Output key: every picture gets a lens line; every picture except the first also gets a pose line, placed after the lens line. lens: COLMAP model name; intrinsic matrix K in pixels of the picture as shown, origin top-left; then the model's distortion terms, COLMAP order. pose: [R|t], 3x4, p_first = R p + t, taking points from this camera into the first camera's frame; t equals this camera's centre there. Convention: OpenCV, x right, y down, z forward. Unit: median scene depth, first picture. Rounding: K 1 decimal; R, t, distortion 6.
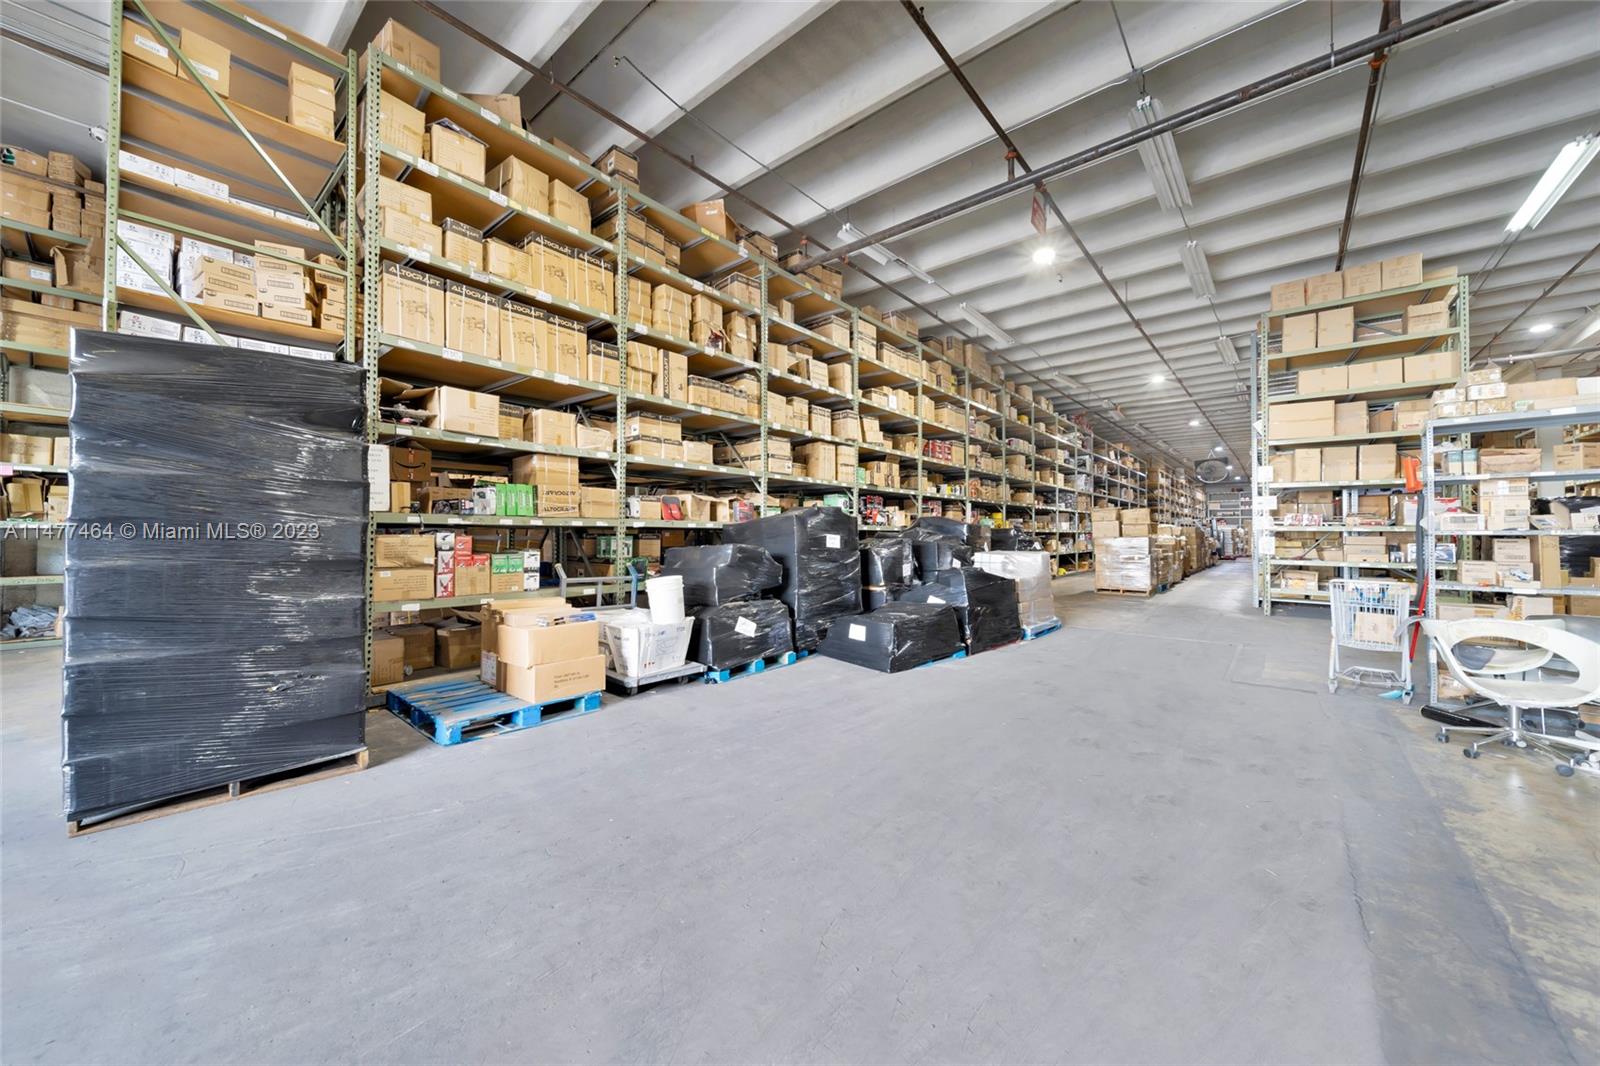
lens RADIAL K [[564.2, 0, 800.0], [0, 564.2, 533.0], [0, 0, 1]] dist [0.000890, 0.000074]
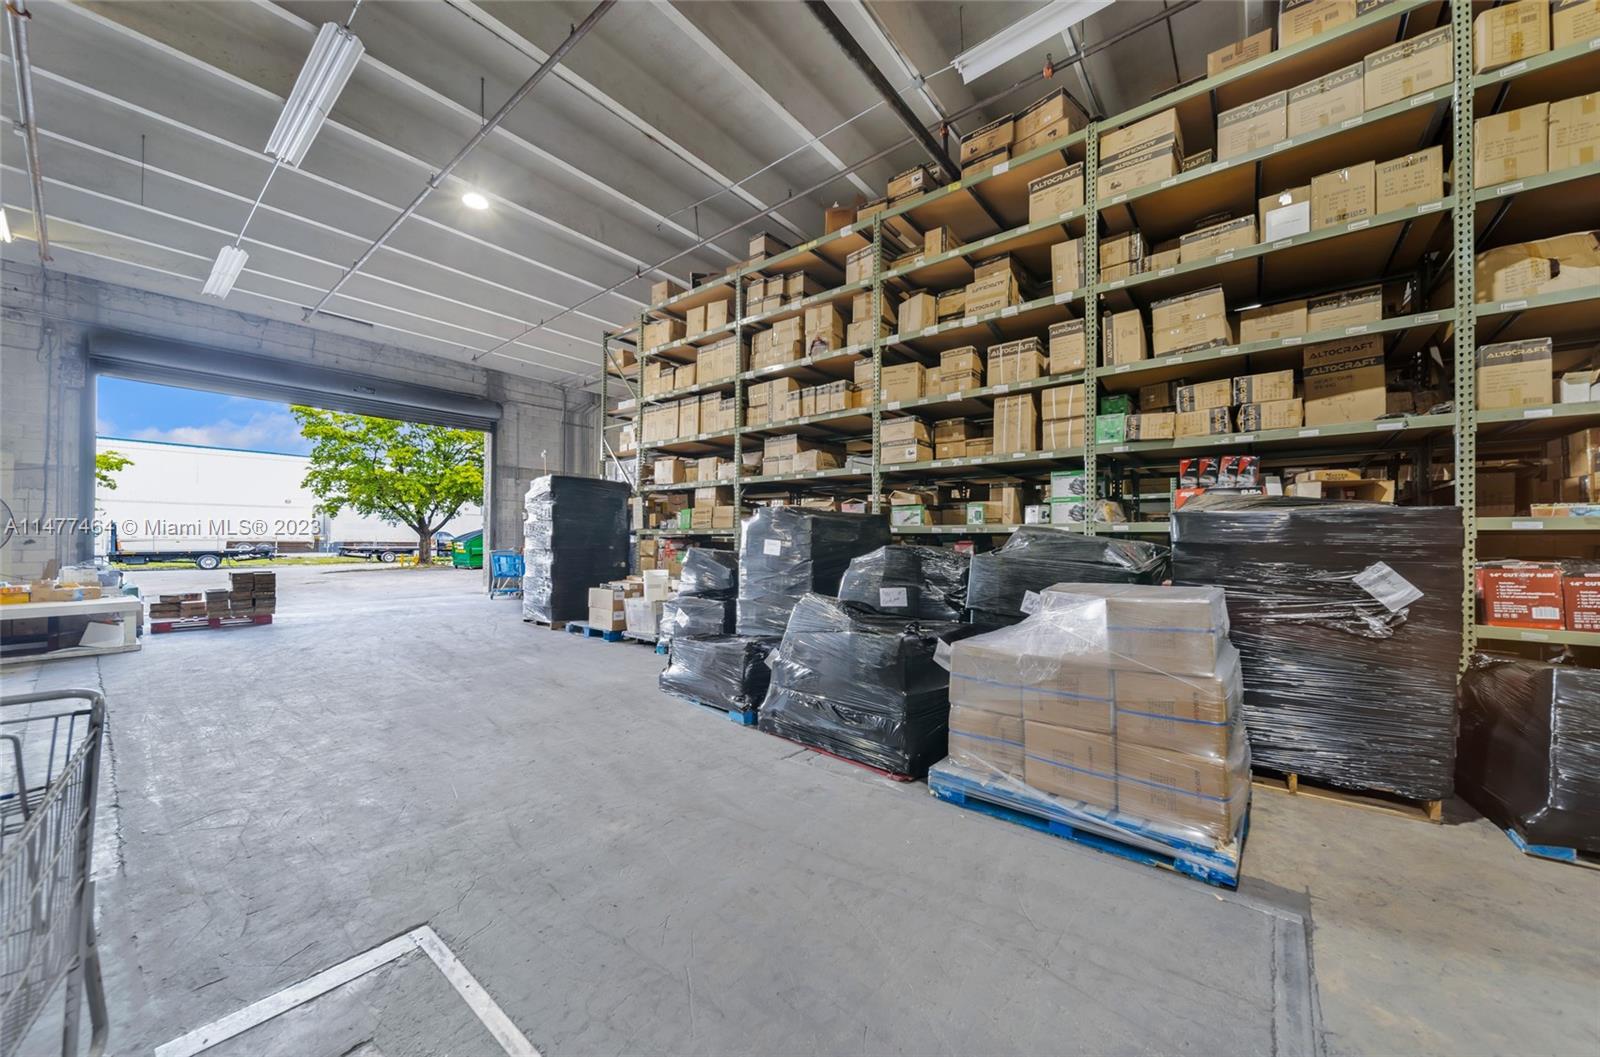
lens RADIAL K [[579.2, 0, 800.0], [0, 579.2, 528.5], [0, 0, 1]] dist [0.000558, 0.000041]
pose [[0.018209, -0.013191, -0.999747, 0.883386], [0.003679, 0.999907, -0.013126, -0.005100], [0.999827, -0.003439, 0.018256, 0.965694]]
